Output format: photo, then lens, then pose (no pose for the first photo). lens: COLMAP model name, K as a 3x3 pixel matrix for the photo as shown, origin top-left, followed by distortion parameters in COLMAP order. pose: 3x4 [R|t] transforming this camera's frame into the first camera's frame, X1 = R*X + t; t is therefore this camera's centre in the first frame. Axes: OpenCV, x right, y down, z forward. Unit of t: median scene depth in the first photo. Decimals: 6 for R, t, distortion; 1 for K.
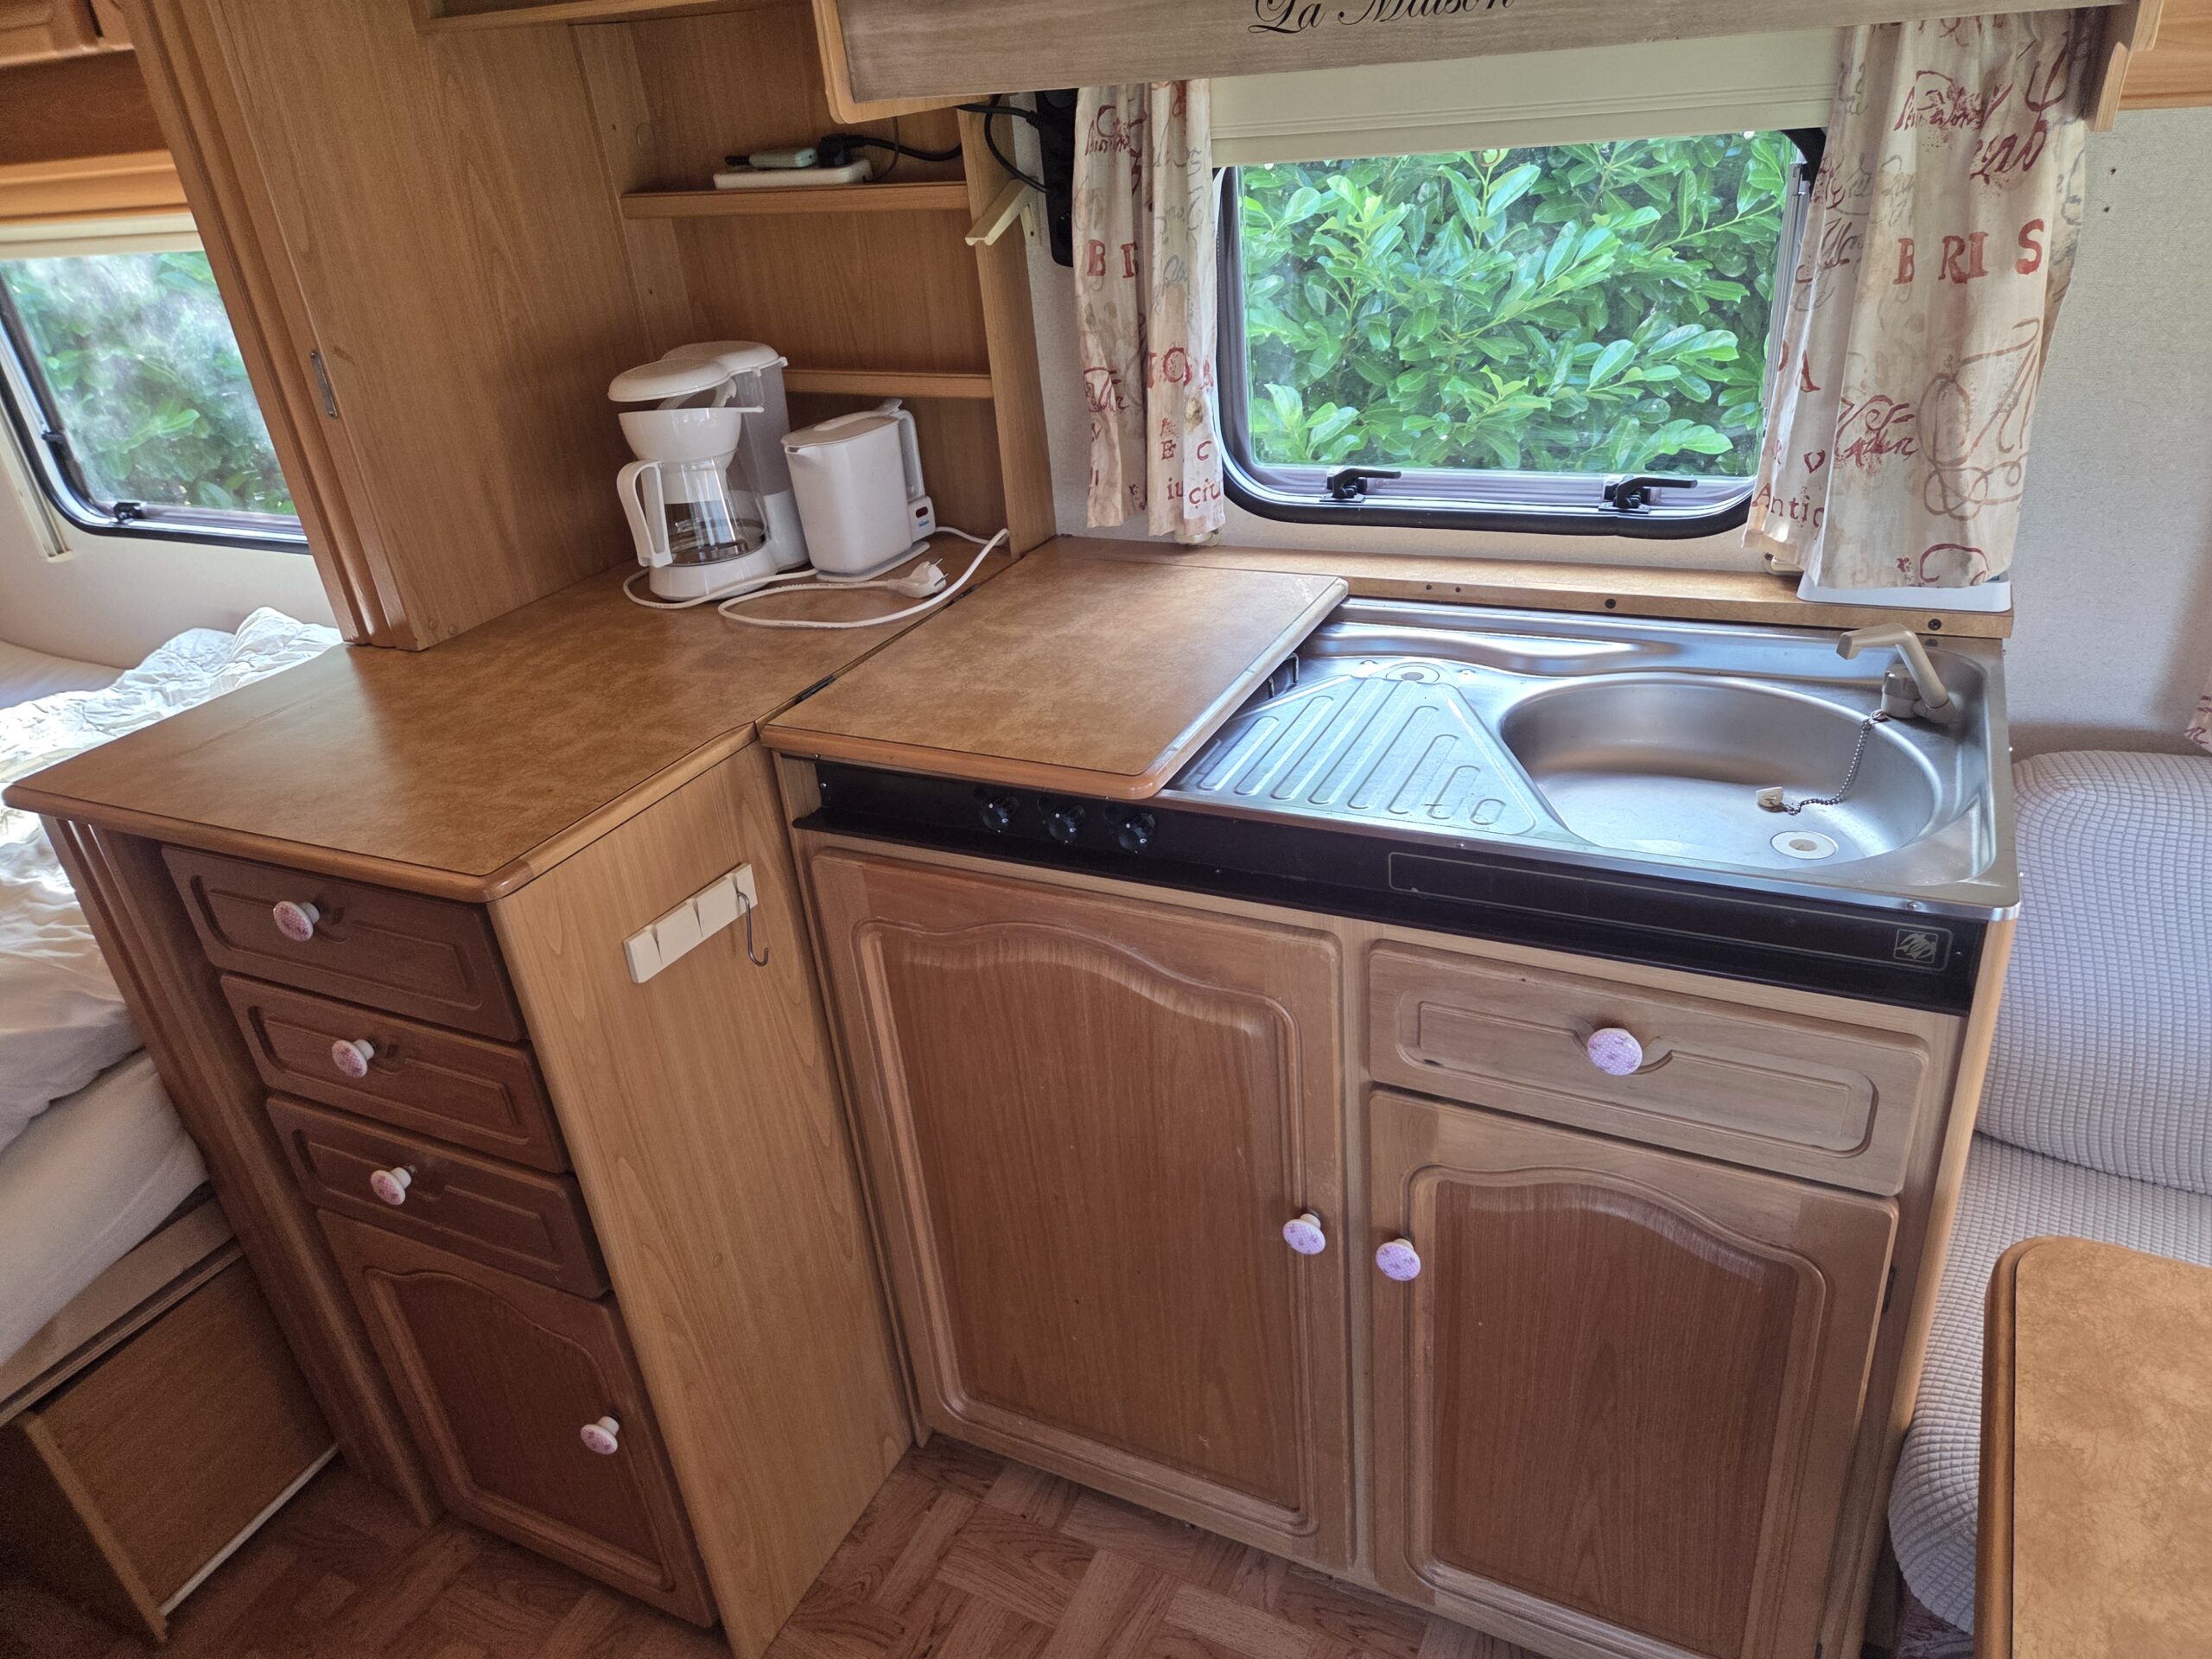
lens RADIAL K [[1480.0, 0, 1108.4], [0, 1480.0, 817.8], [0, 0, 1]] dist [0.093643, -0.086430]
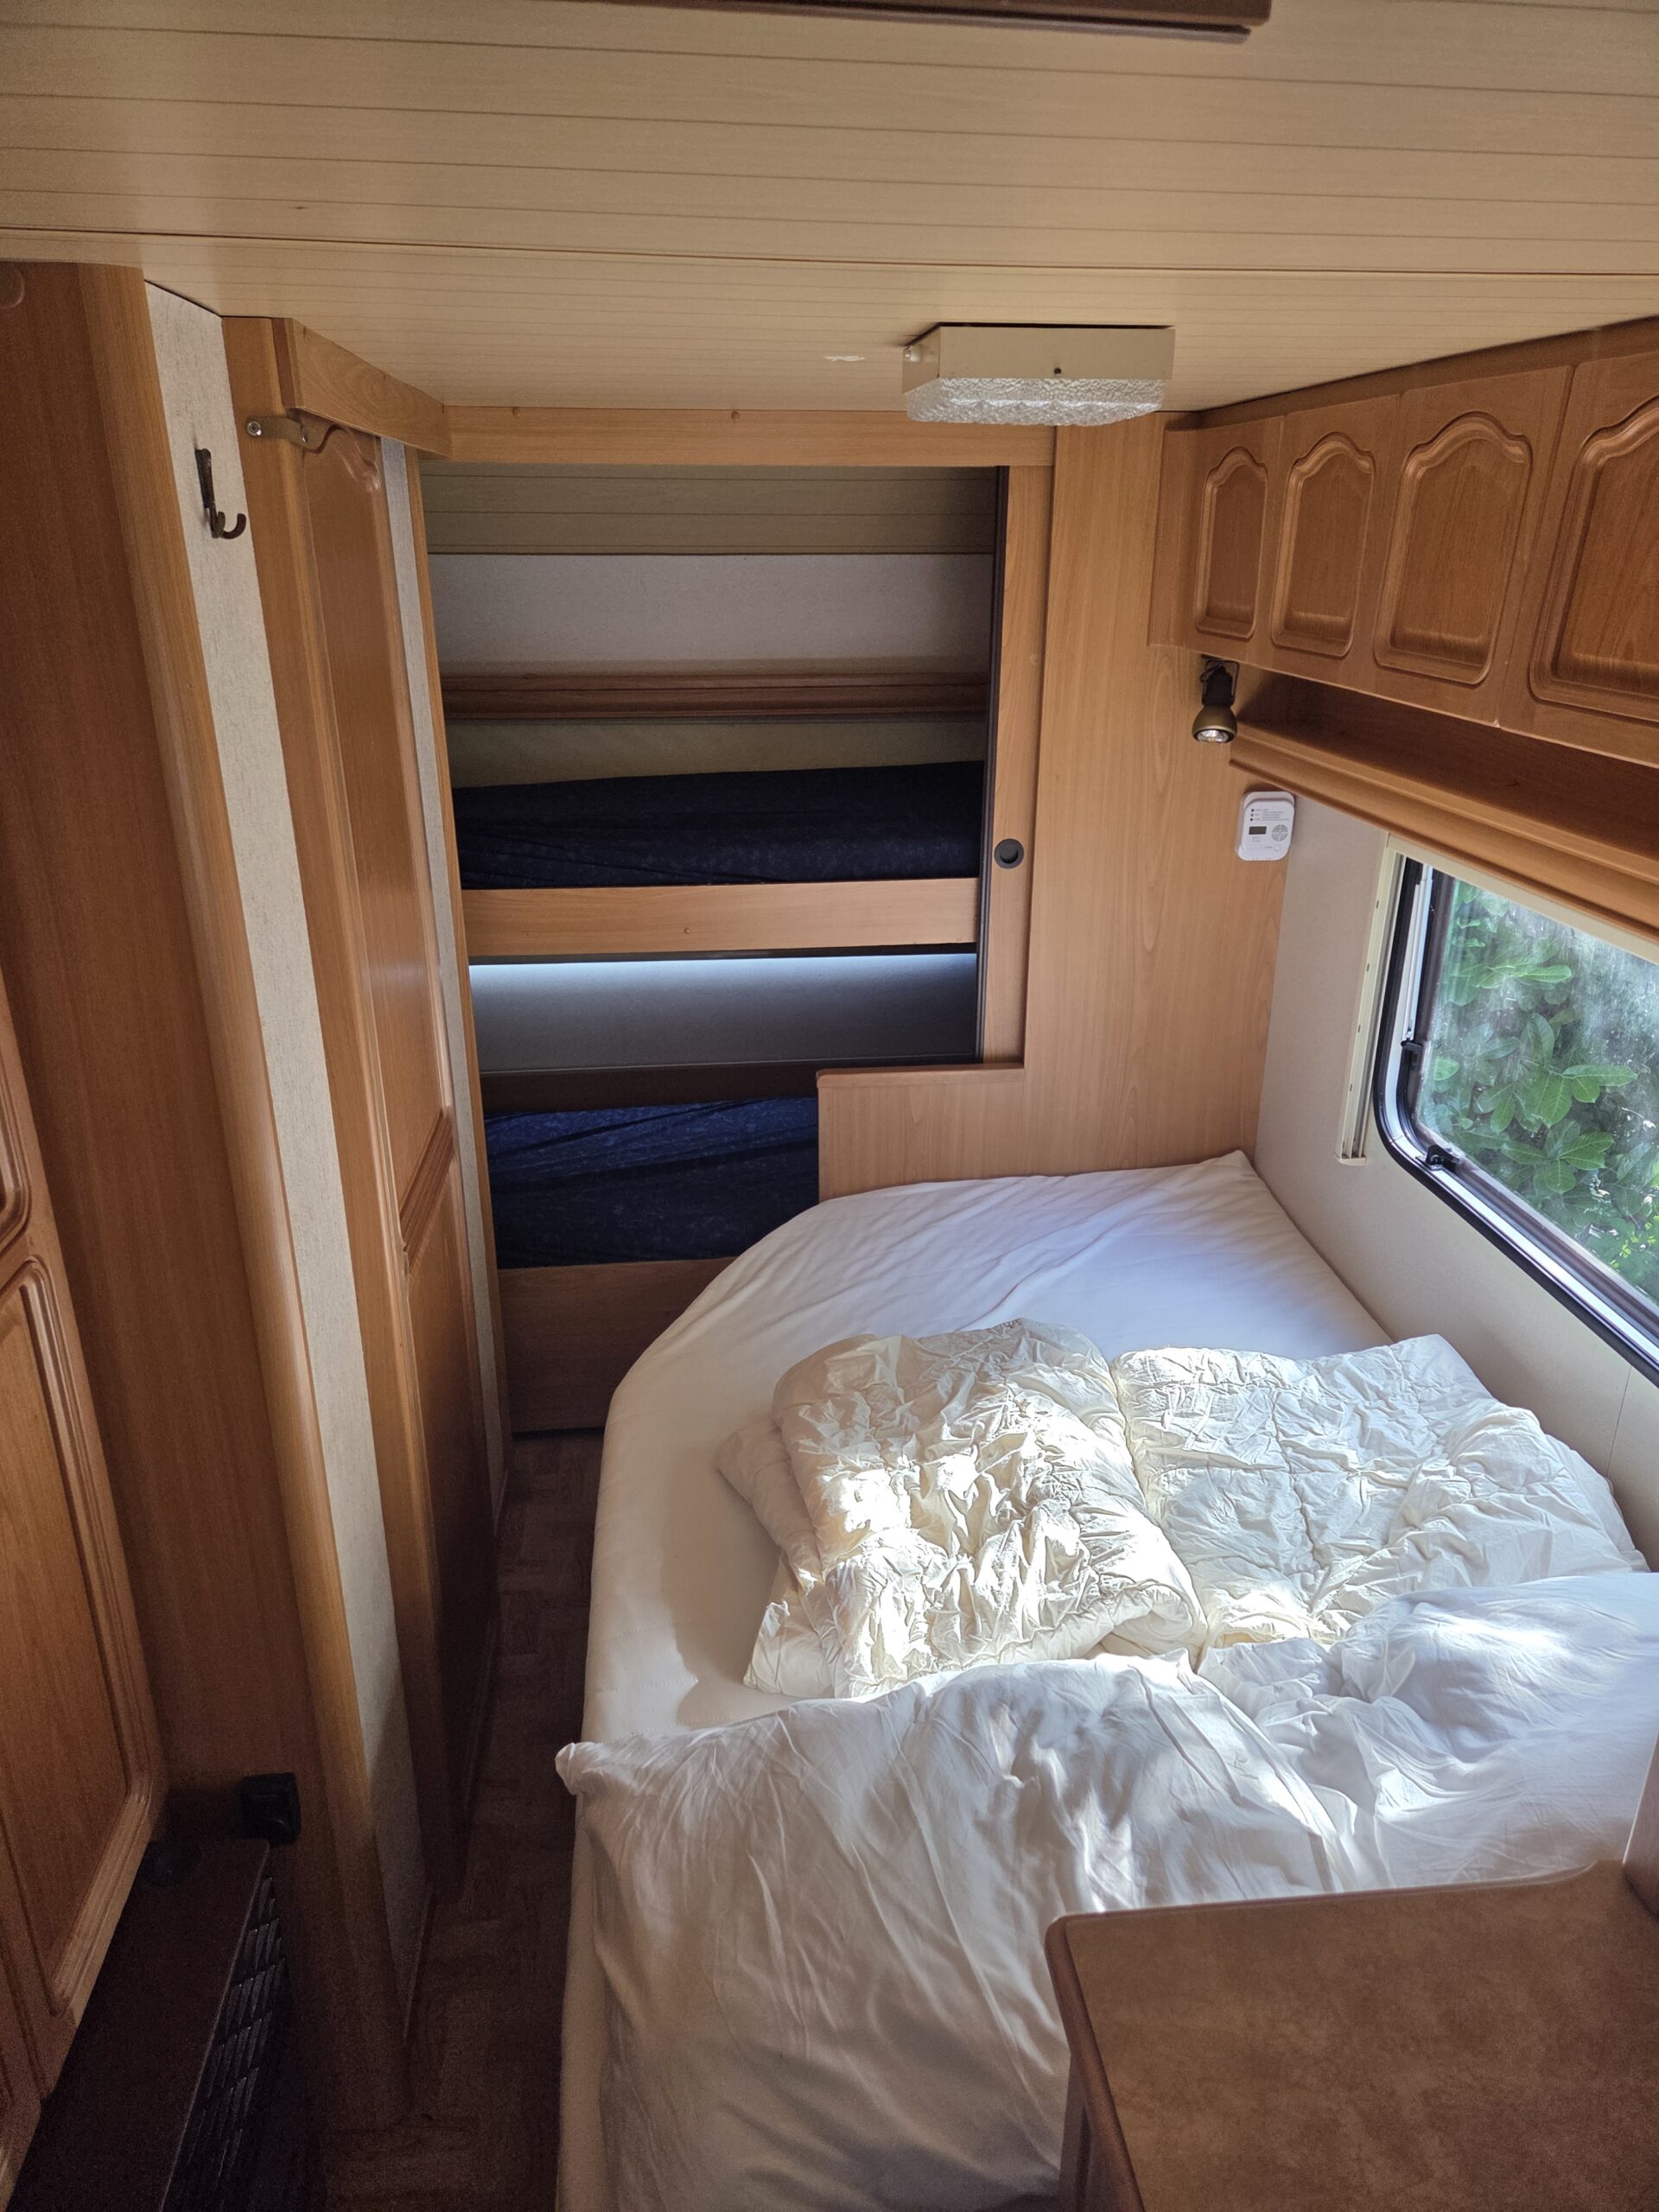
lens RADIAL K [[1473.3, 0, 838.9], [0, 1473.3, 1126.7], [0, 0, 1]] dist [0.096466, -0.093256]
pose [[0.541537, 0.394386, -0.742427, -0.376413], [-0.430792, 0.888551, 0.157783, -0.345367], [0.721911, 0.234387, 0.651081, 0.371735]]
